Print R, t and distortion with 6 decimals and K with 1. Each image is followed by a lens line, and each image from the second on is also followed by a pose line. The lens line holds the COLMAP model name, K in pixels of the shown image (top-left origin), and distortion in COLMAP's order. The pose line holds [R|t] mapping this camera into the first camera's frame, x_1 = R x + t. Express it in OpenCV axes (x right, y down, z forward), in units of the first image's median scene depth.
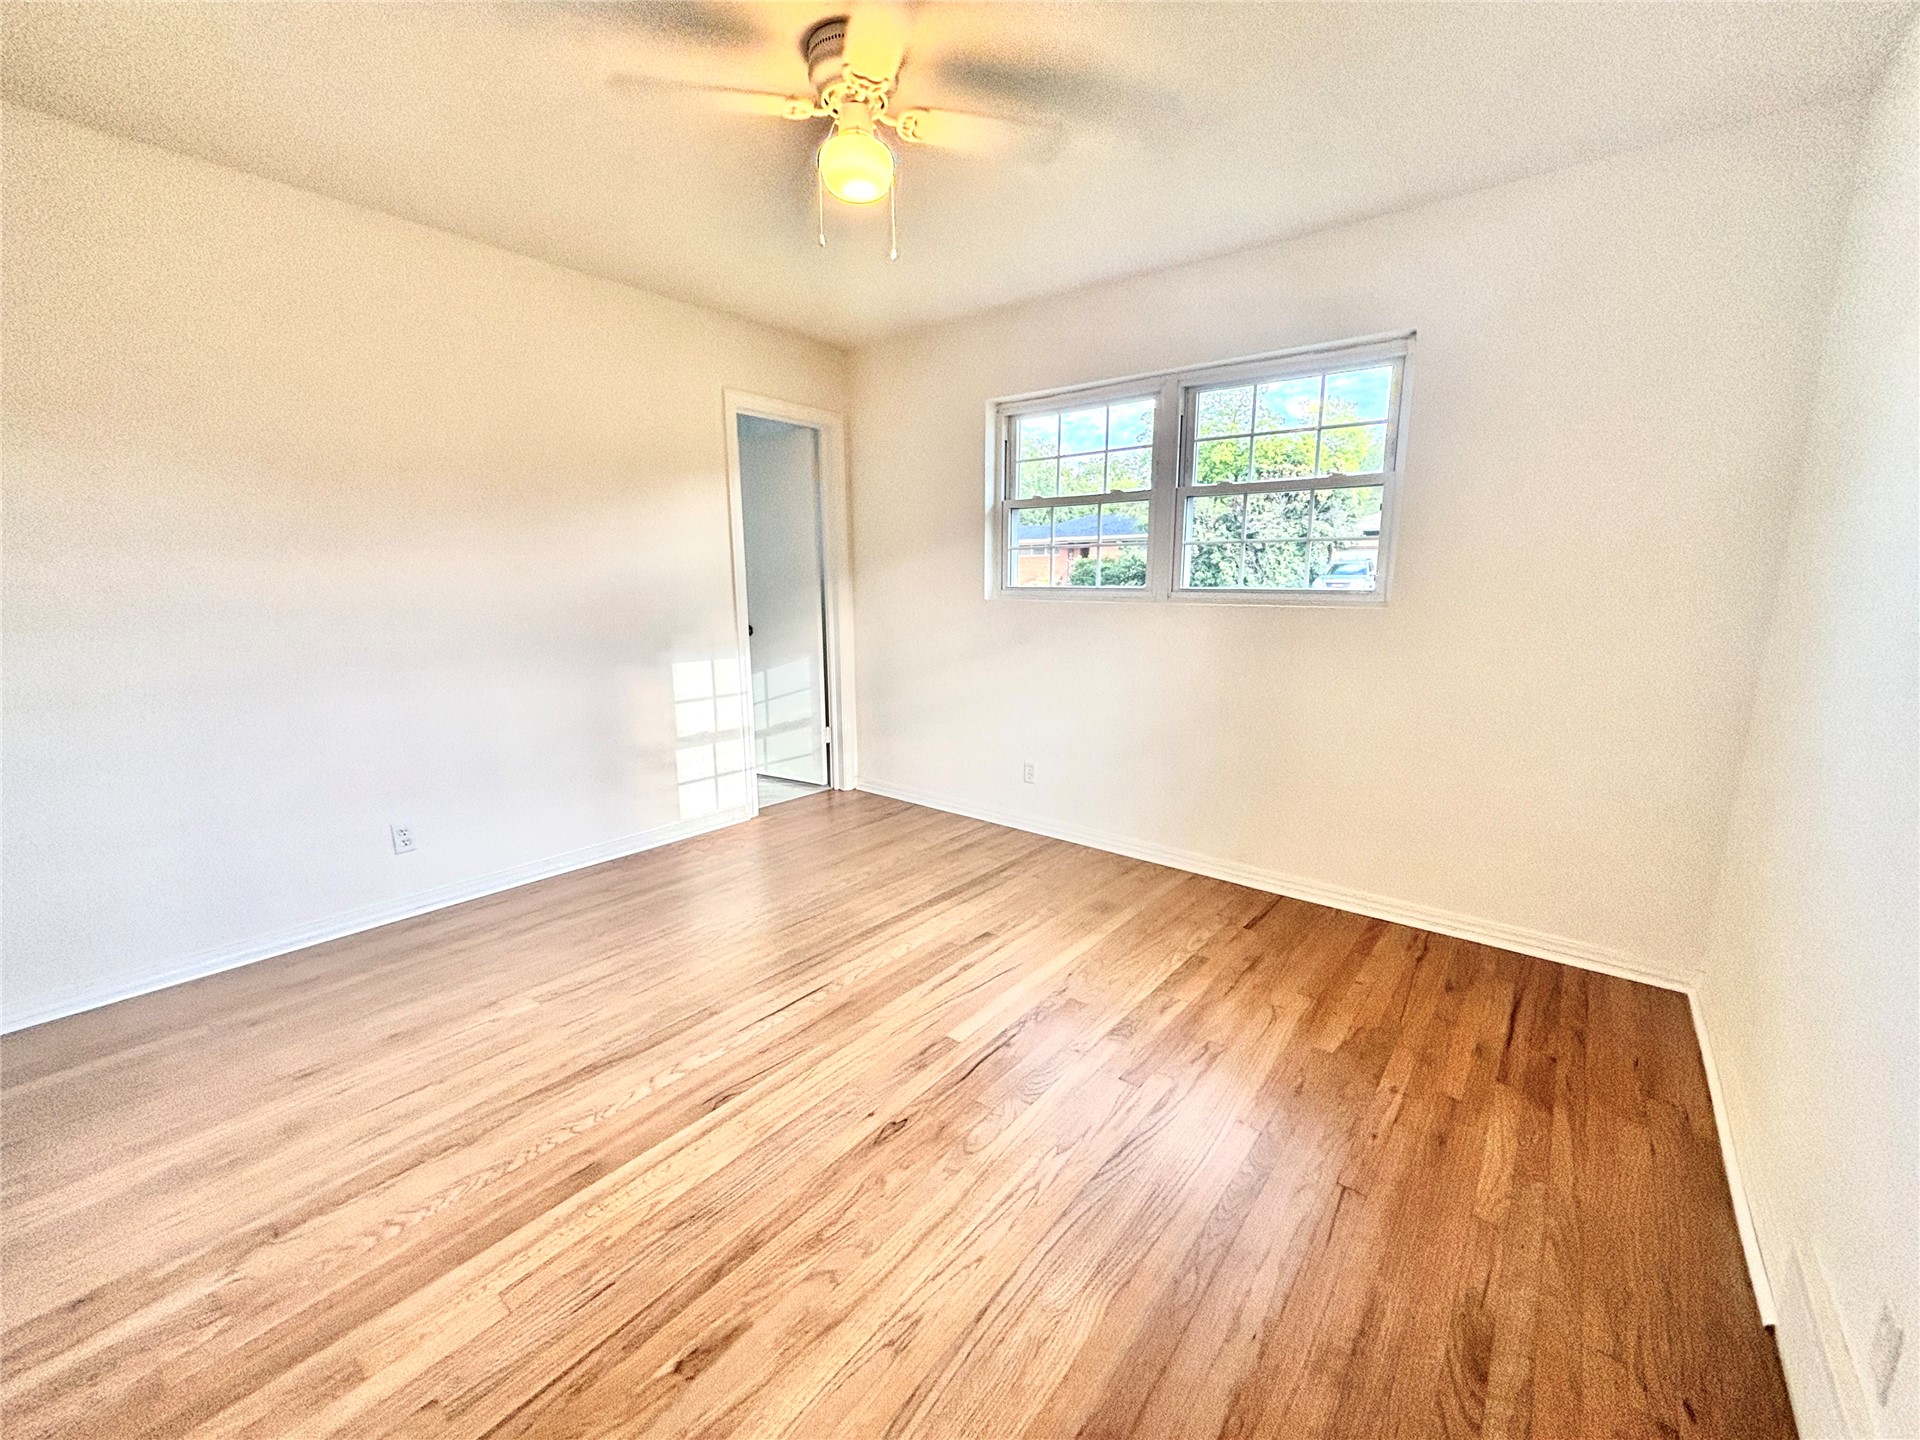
lens RADIAL K [[798.1, 0, 955.7], [0, 798.1, 719.9], [0, 0, 1]] dist [-0.000135, 0.000129]
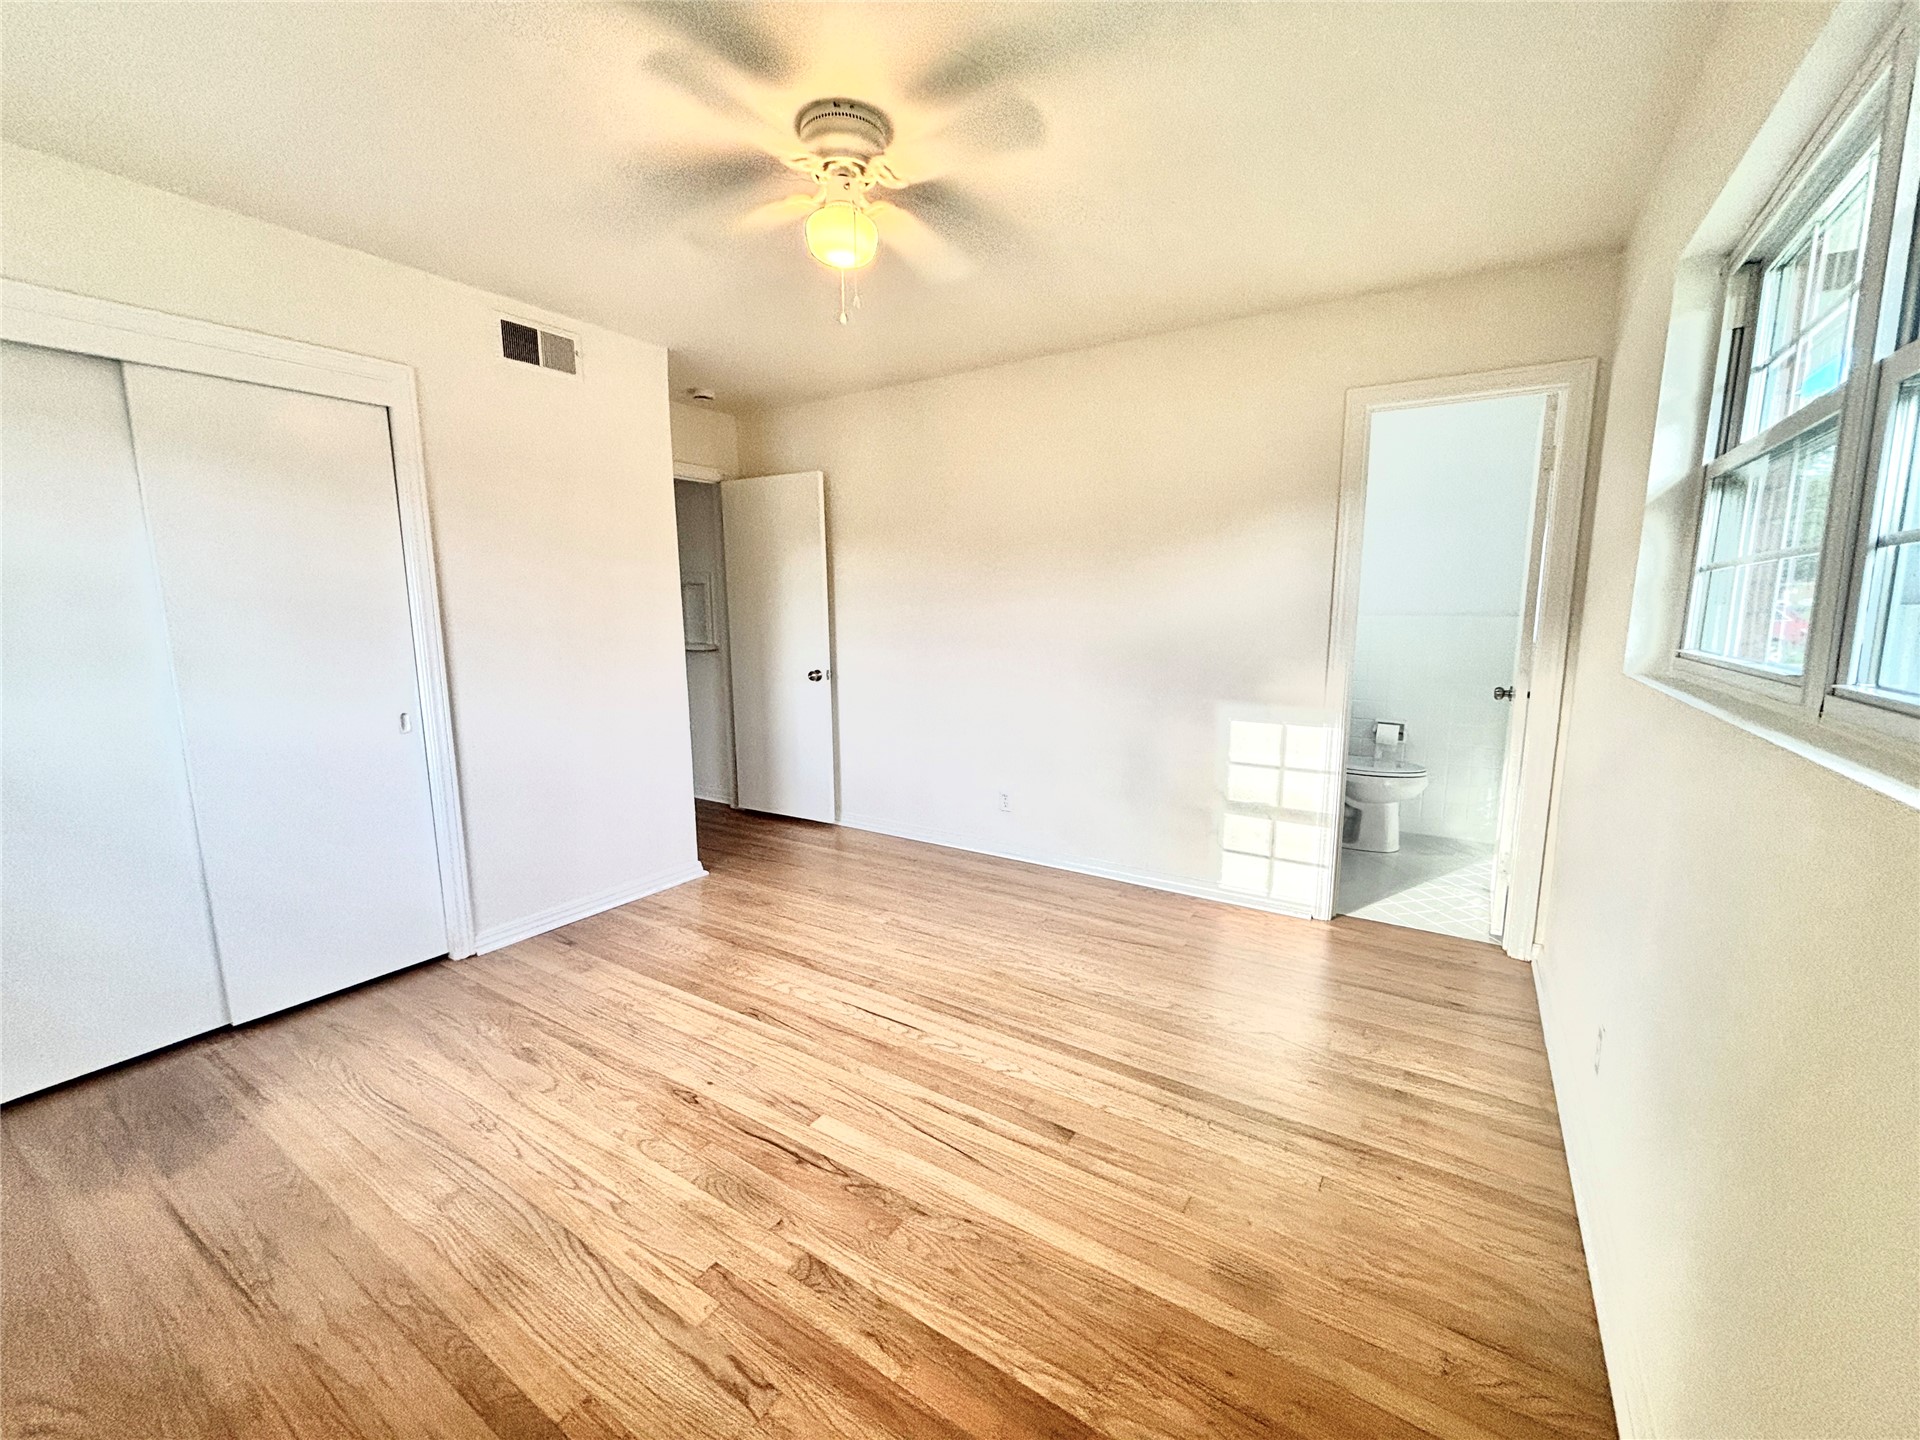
lens RADIAL K [[777.9, 0, 973.2], [0, 777.9, 717.6], [0, 0, 1]] dist [0.001034, 0.000008]
pose [[0.107754, 0.152030, -0.982484, 0.796664], [-0.176272, 0.975502, 0.131617, -0.210028], [0.978426, 0.159002, 0.131913, 0.912069]]
